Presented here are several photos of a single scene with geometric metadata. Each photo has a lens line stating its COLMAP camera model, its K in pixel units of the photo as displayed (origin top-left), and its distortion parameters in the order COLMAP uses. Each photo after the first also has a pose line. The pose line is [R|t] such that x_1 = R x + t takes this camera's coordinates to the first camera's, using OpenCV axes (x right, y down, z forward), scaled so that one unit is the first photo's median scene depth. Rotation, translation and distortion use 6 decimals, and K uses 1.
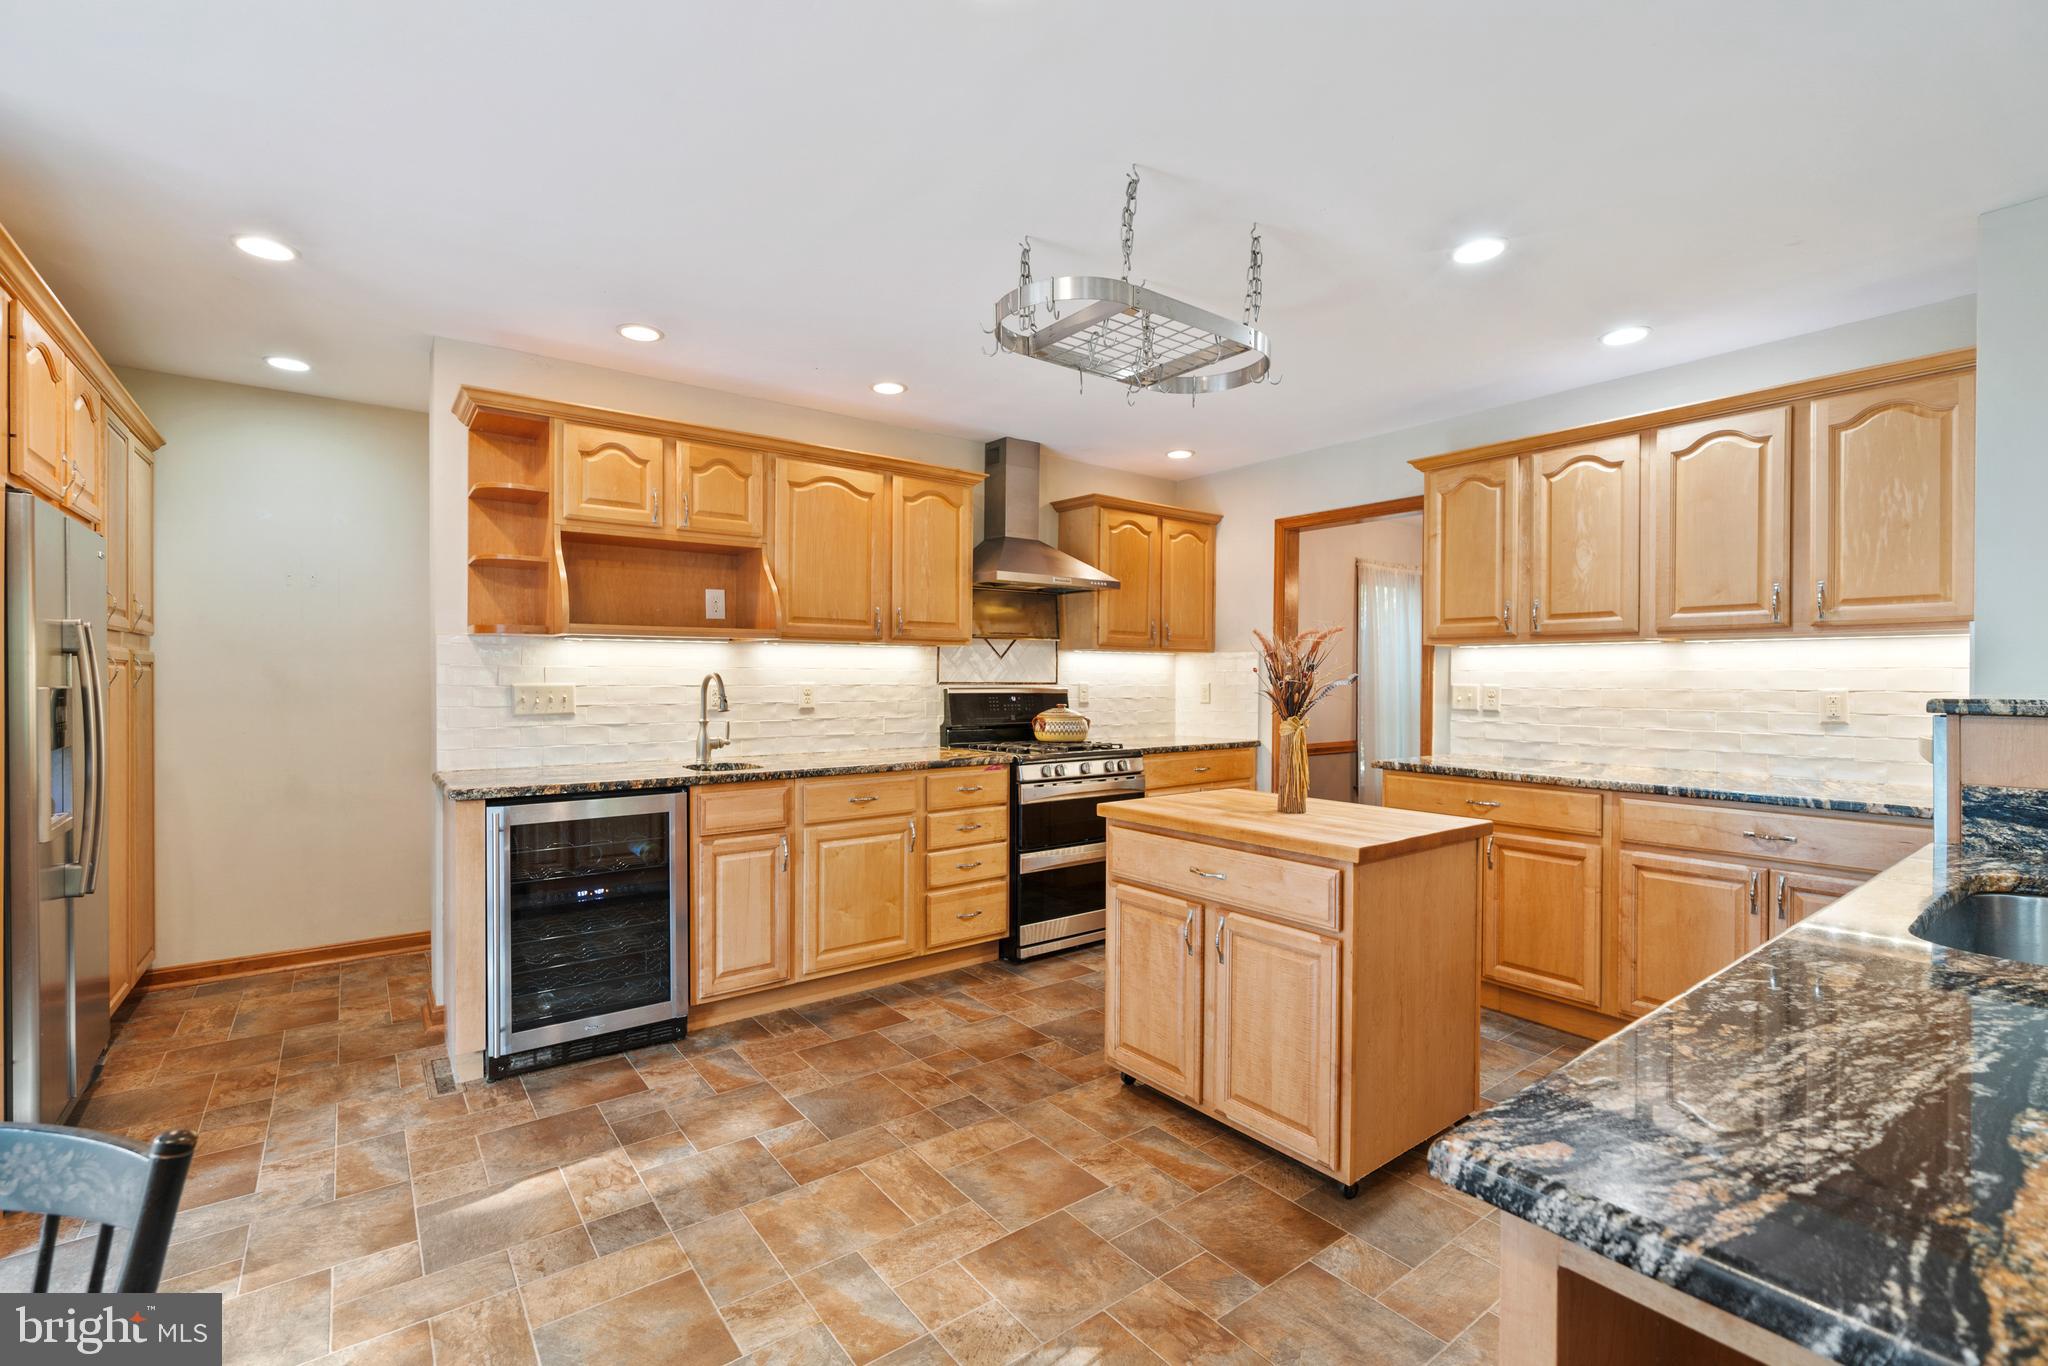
lens RADIAL K [[899.3, 0, 1045.6], [0, 899.3, 683.1], [0, 0, 1]] dist [-0.002167, 0.000088]
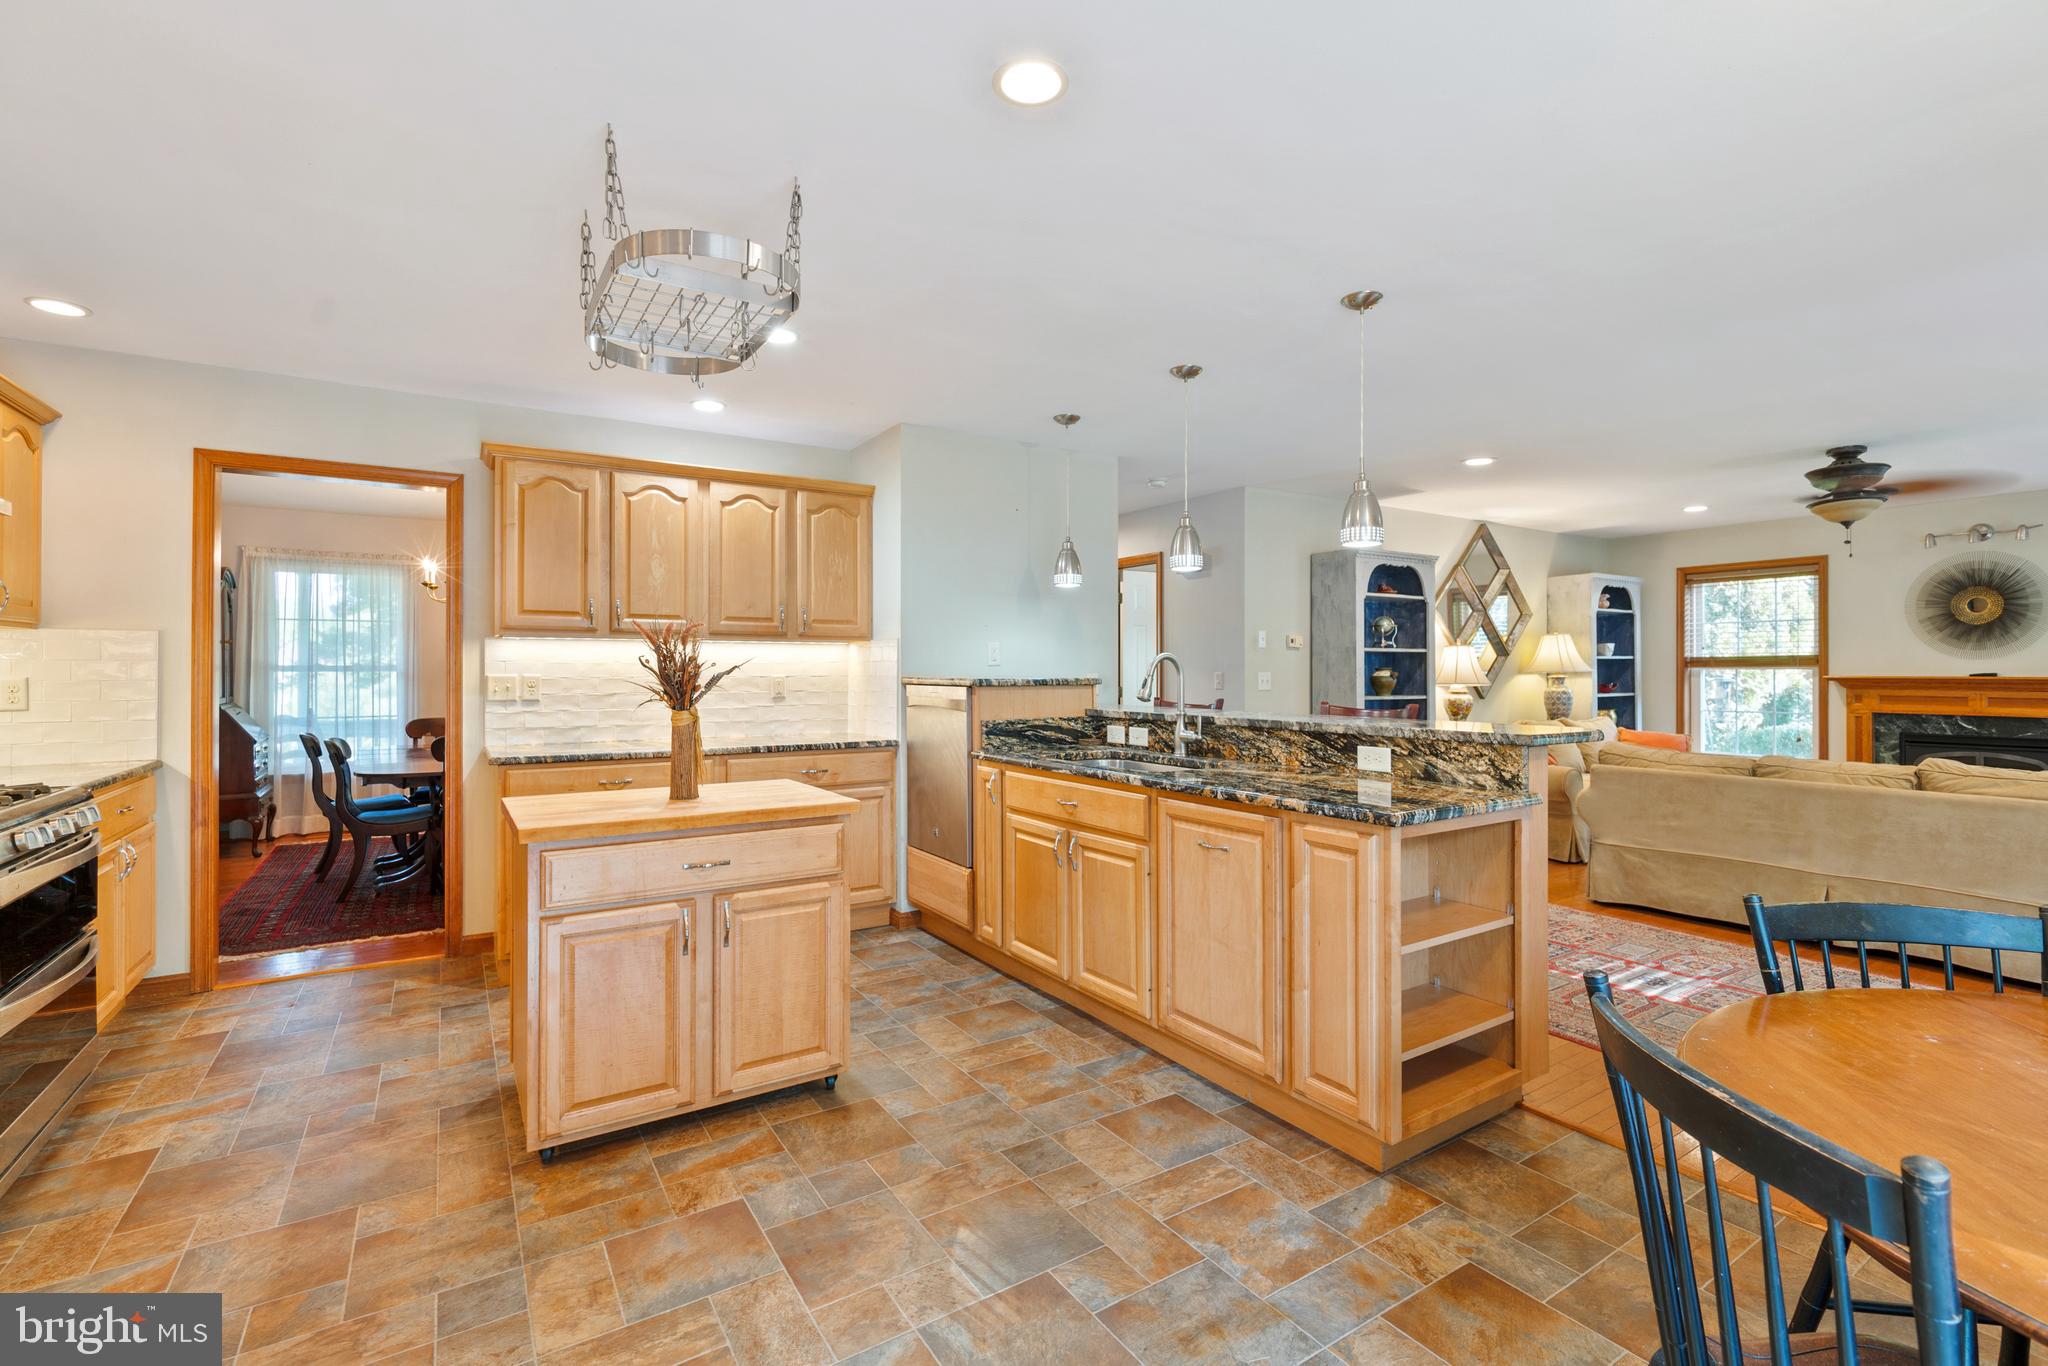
lens RADIAL K [[899.3, 0, 1016.7], [0, 899.3, 669.2], [0, 0, 1]] dist [-0.002167, 0.000088]
pose [[0.091023, -0.001268, 0.995848, -0.606104], [0.006252, 0.999980, 0.000702, -0.002801], [-0.995829, 0.006162, 0.091029, 0.435964]]
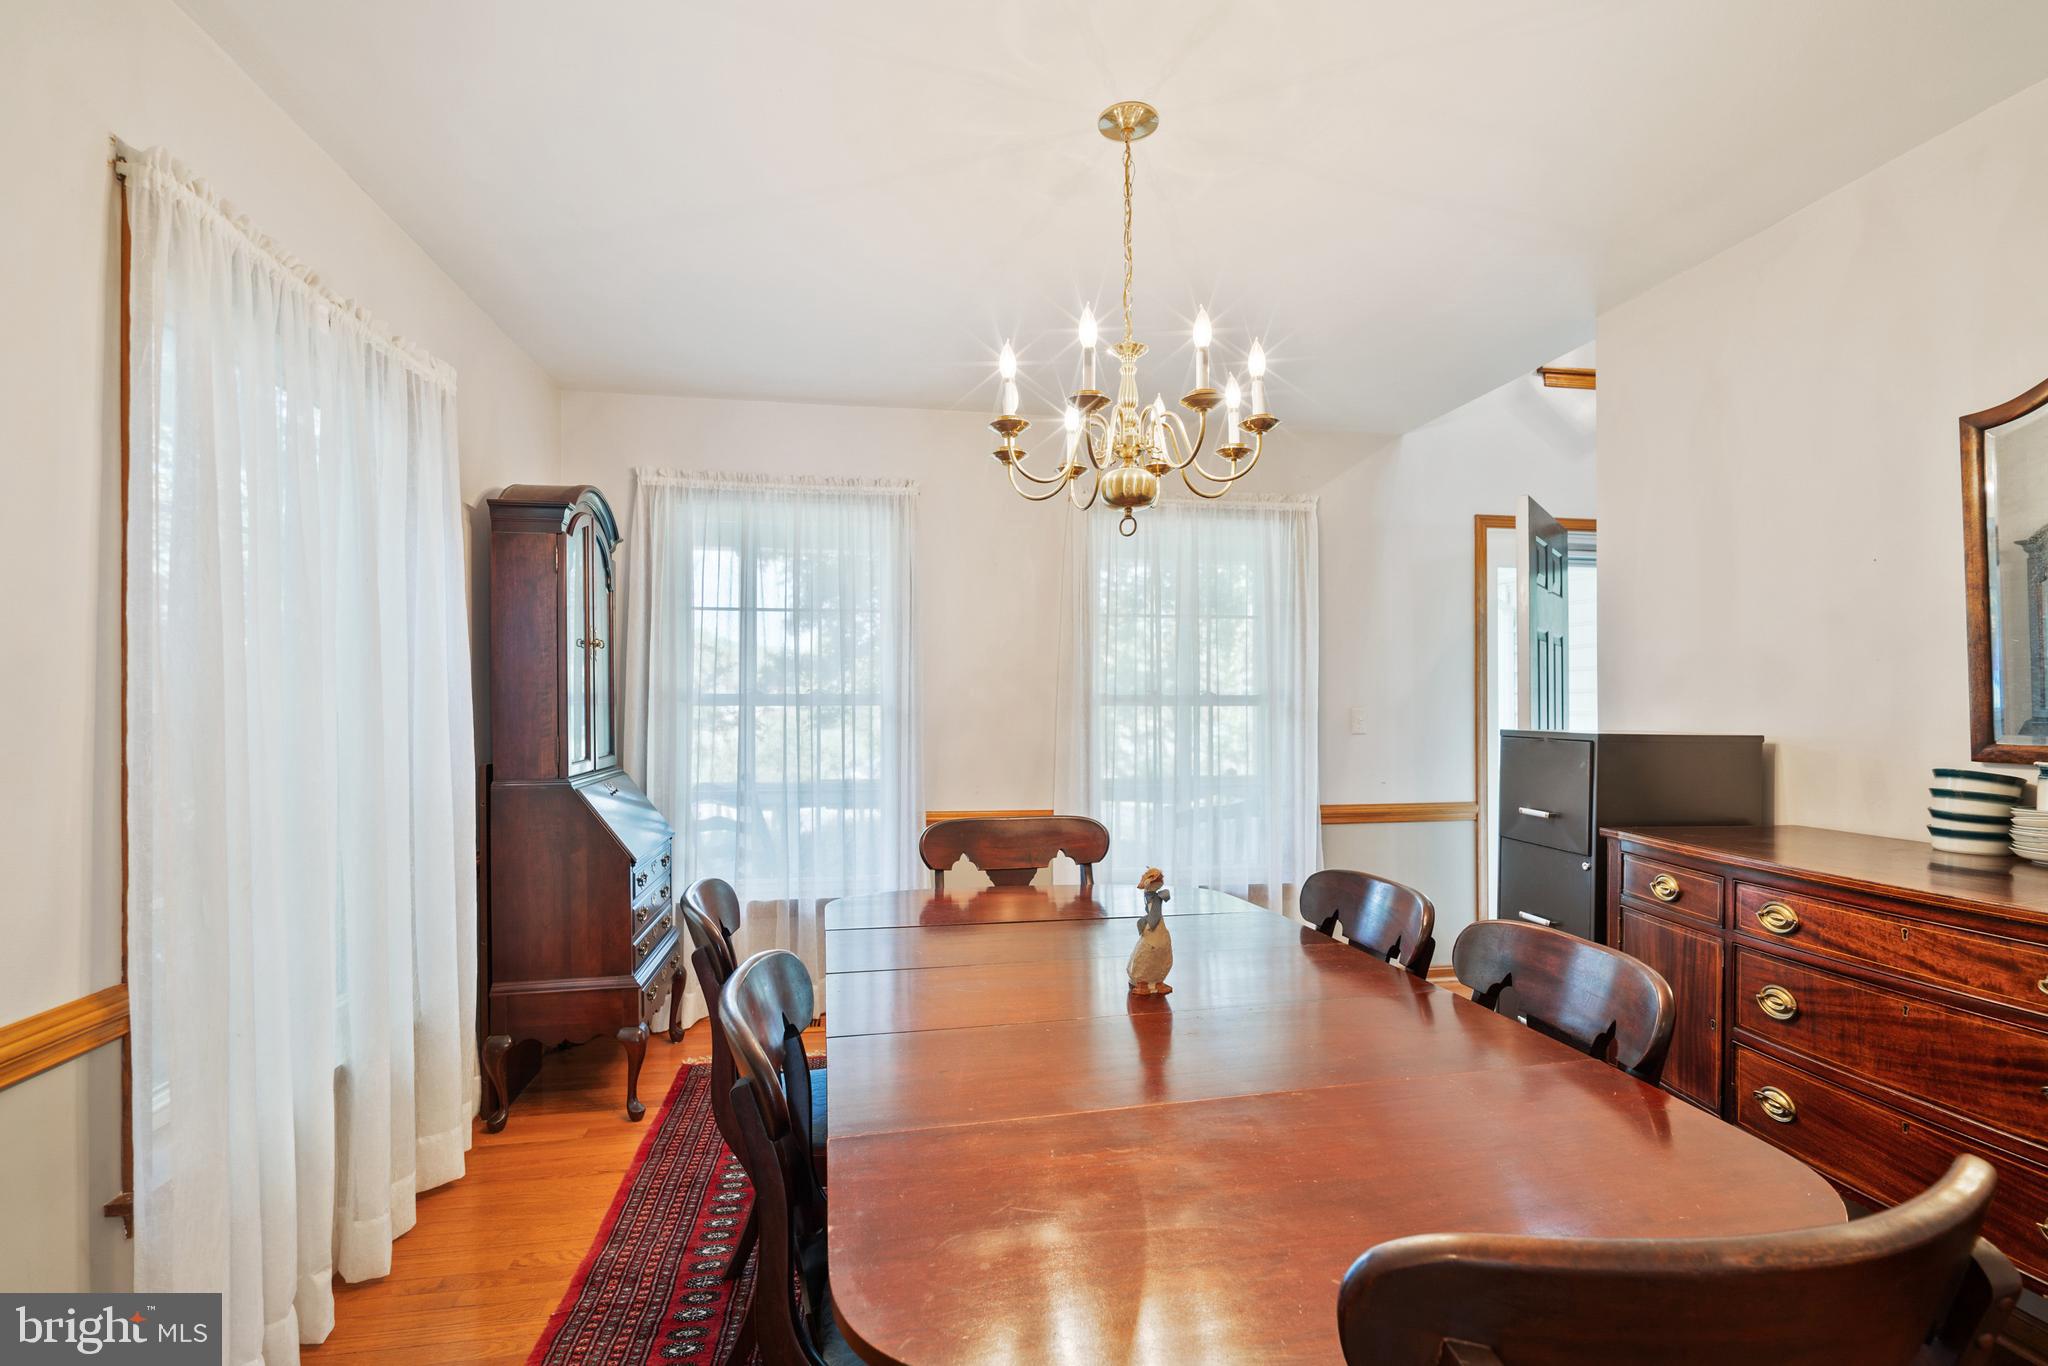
lens RADIAL K [[899.3, 0, 1035.4], [0, 899.3, 692.2], [0, 0, 1]] dist [-0.002167, 0.000088]
pose [[0.460963, -0.001698, 0.887418, 0.525243], [0.002744, 0.999996, 0.000488, -0.020201], [-0.887415, 0.002210, 0.460966, 1.448091]]
